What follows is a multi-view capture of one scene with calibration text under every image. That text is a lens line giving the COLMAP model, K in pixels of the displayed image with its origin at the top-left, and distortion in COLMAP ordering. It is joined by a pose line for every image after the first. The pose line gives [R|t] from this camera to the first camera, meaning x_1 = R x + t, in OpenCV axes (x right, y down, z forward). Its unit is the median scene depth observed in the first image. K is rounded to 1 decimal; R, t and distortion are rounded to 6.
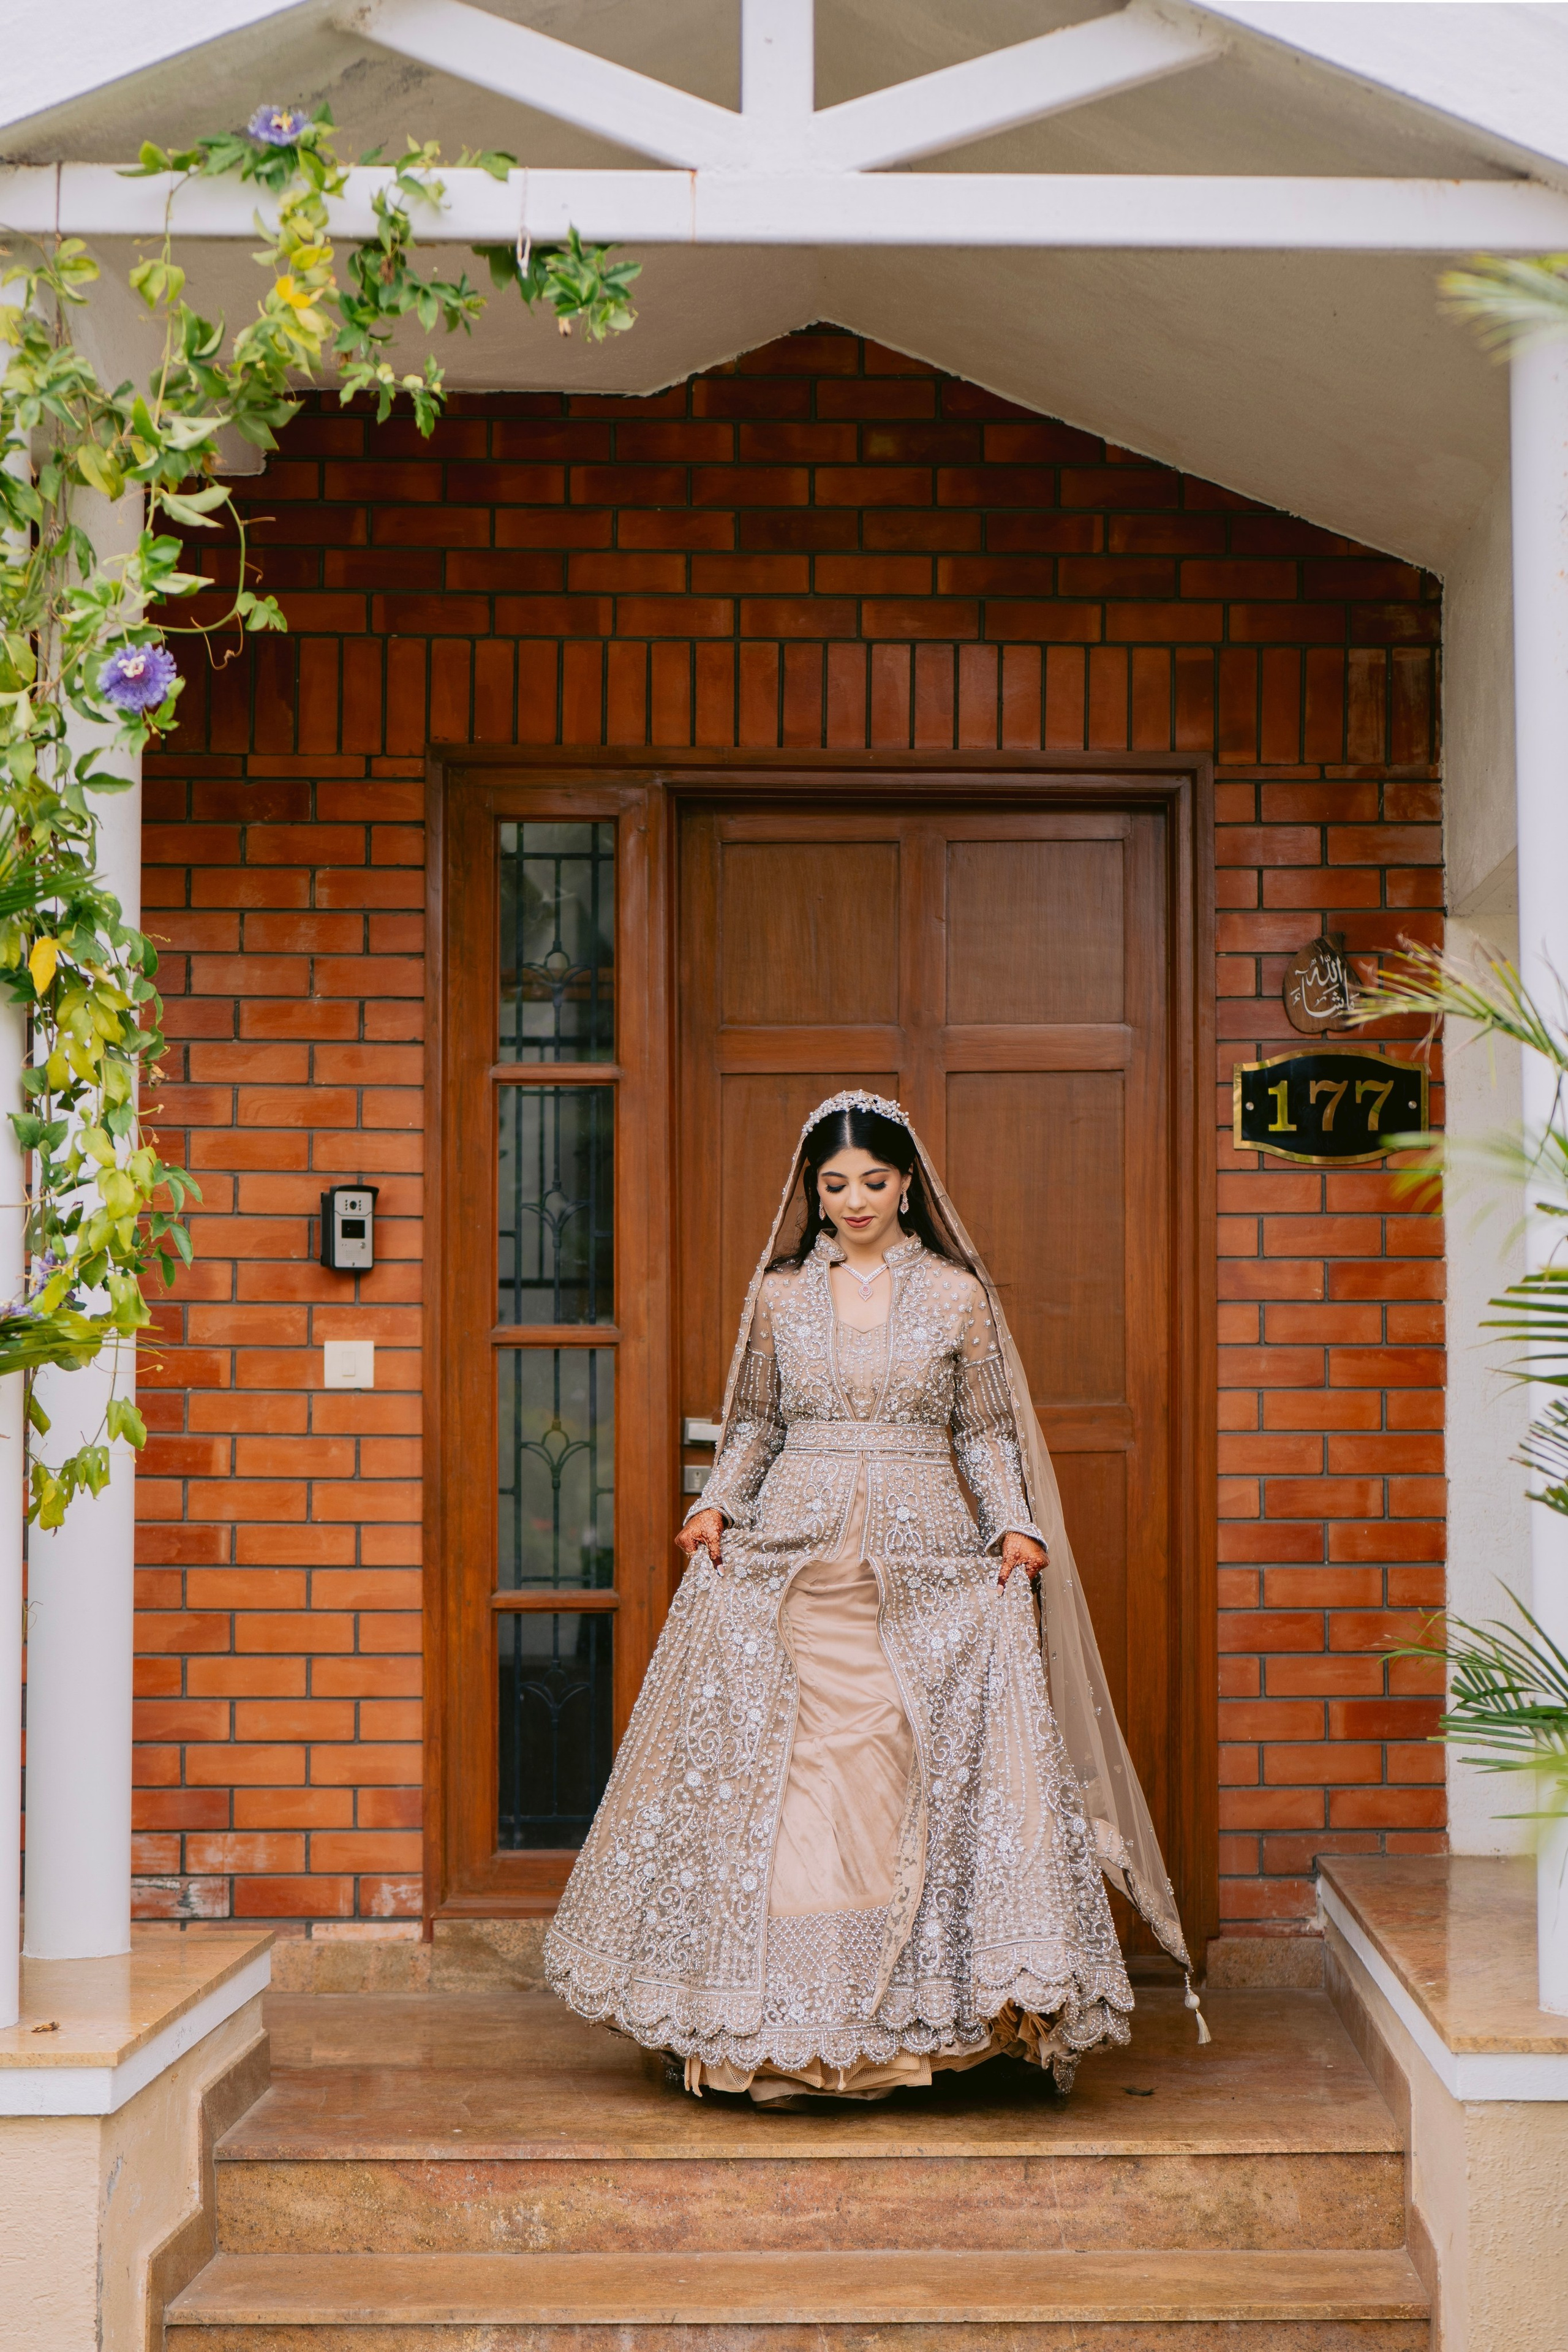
lens RADIAL K [[3369.9, 0, 791.8], [0, 3369.9, 1177.0], [0, 0, 1]] dist [0.048297, 0.000000]
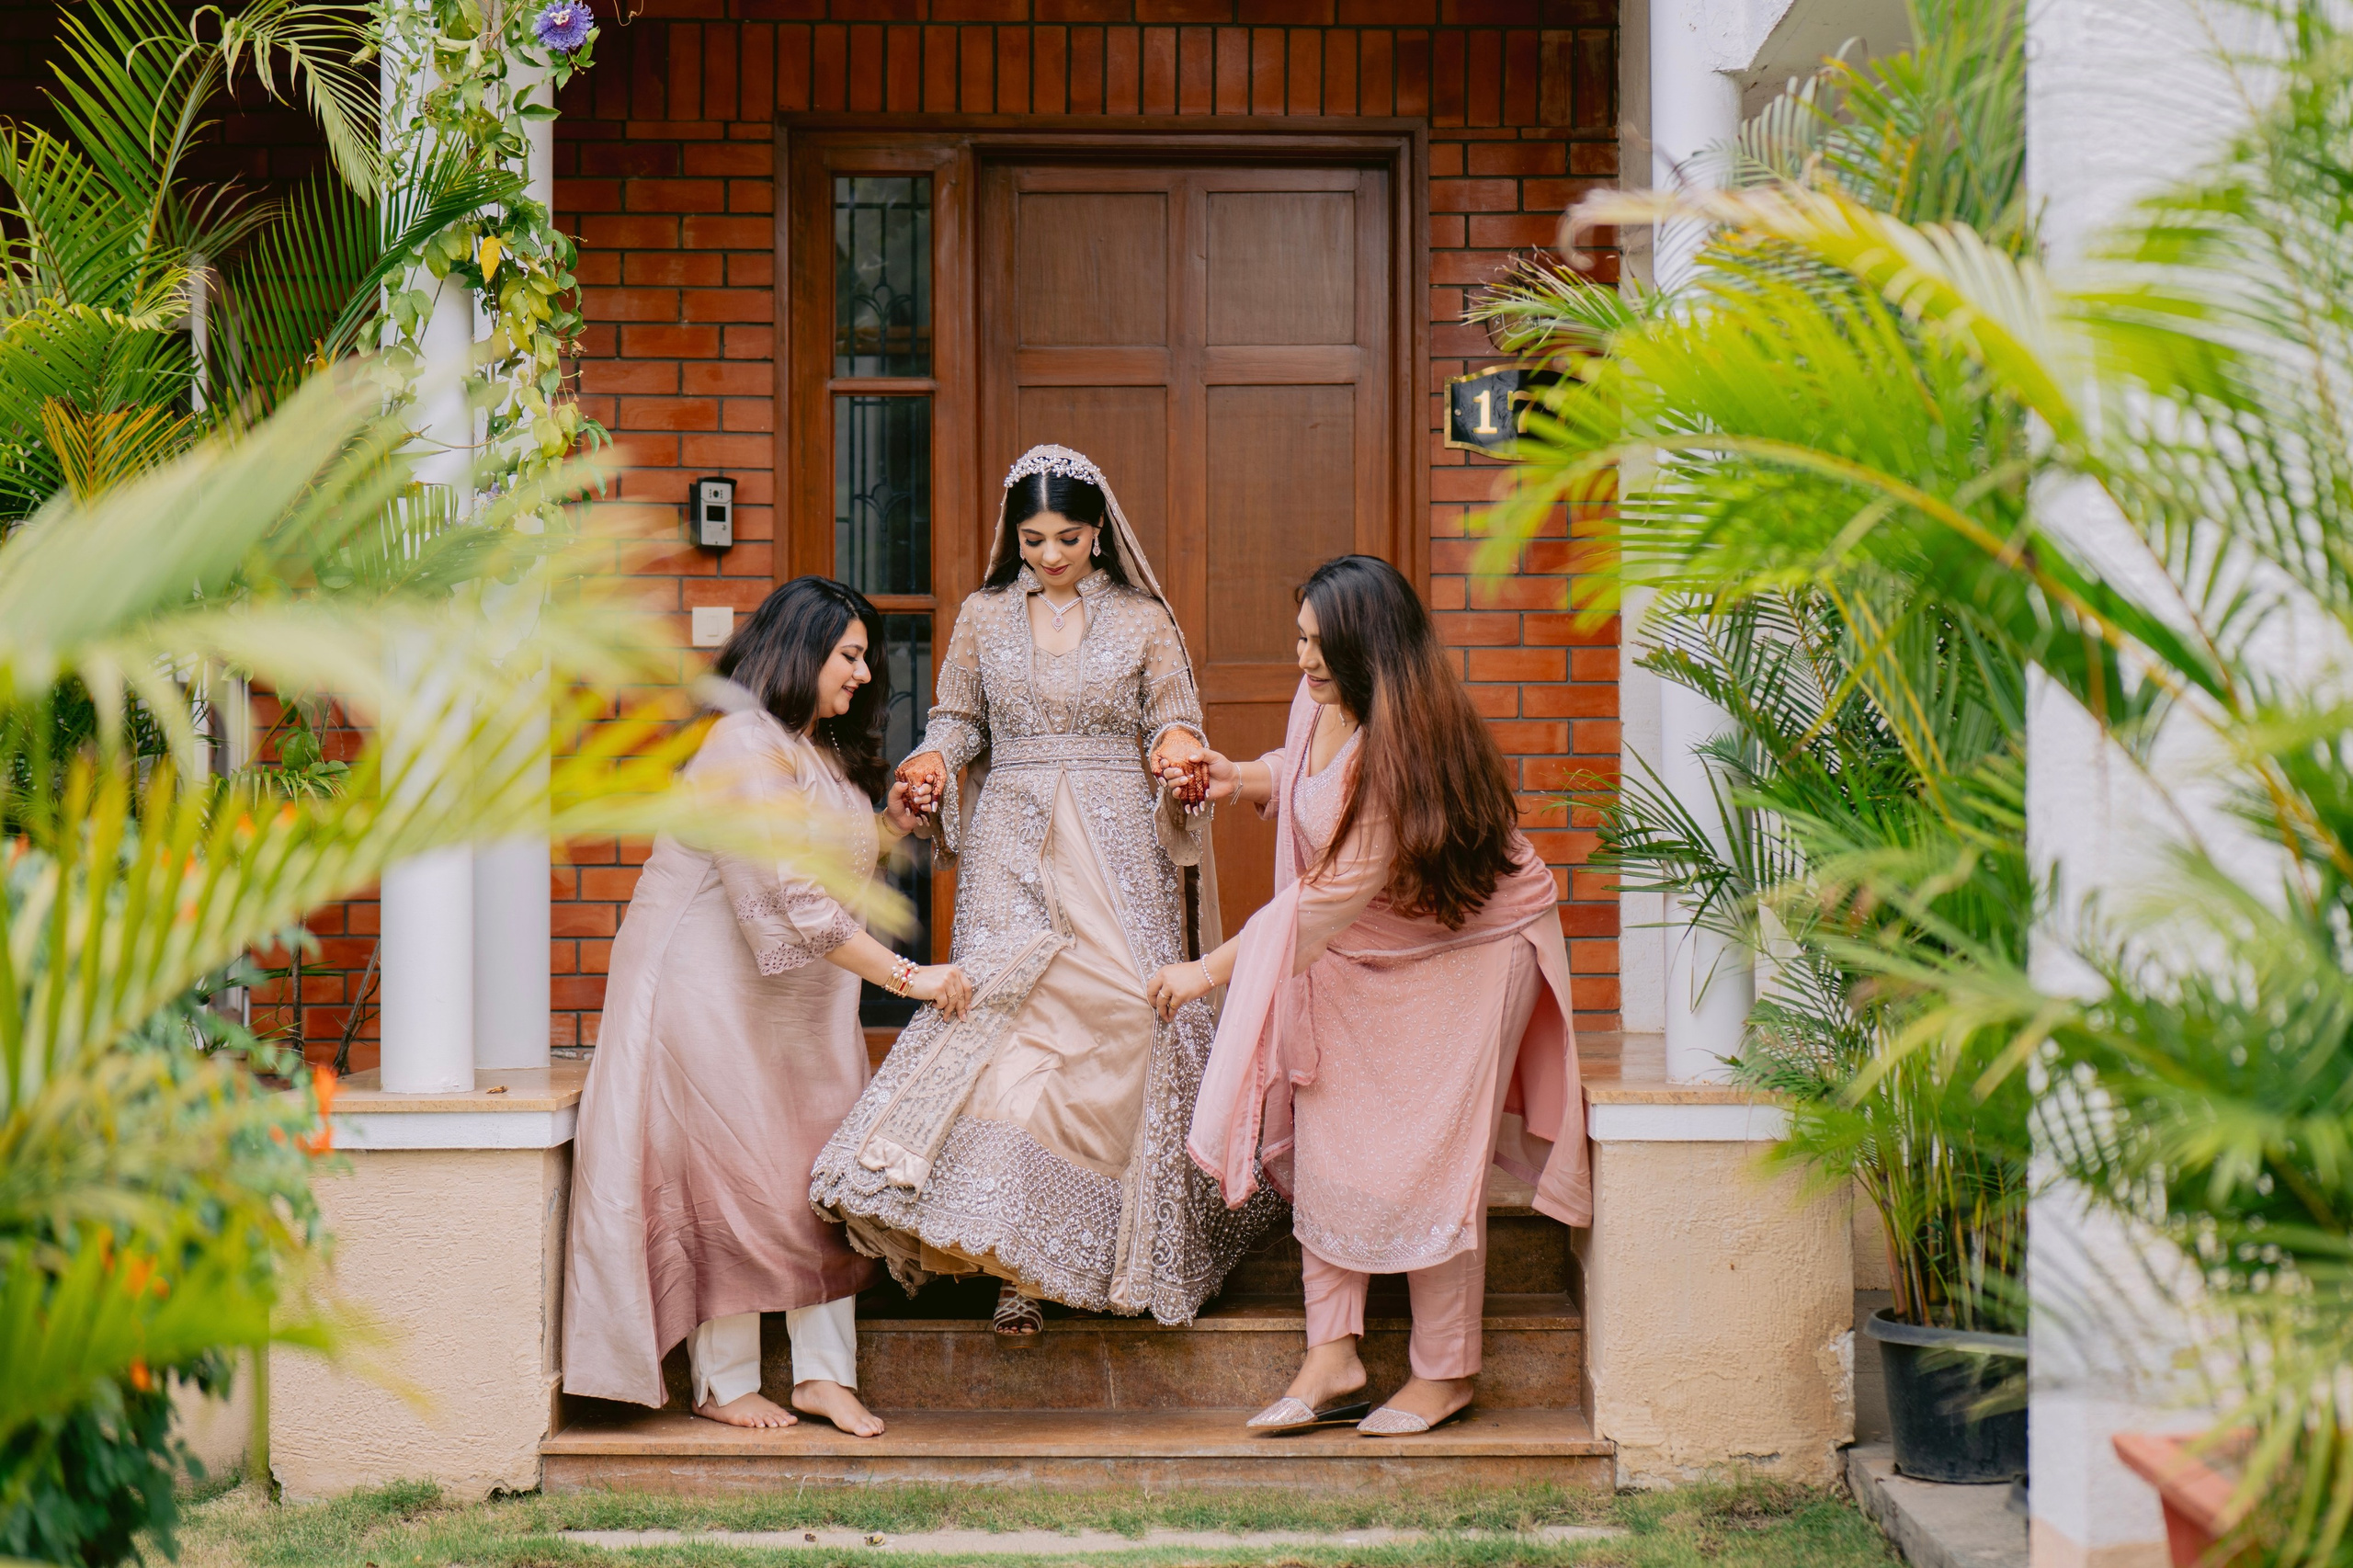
lens RADIAL K [[3371.2, 0, 1060.1], [0, 3371.2, 753.3], [0, 0, 1]] dist [0.048297, 0.000000]
pose [[0.999972, -0.002072, -0.007235, 0.002068], [0.002266, 0.999635, 0.026913, 0.068472], [0.007177, -0.026929, 0.999612, -0.211196]]
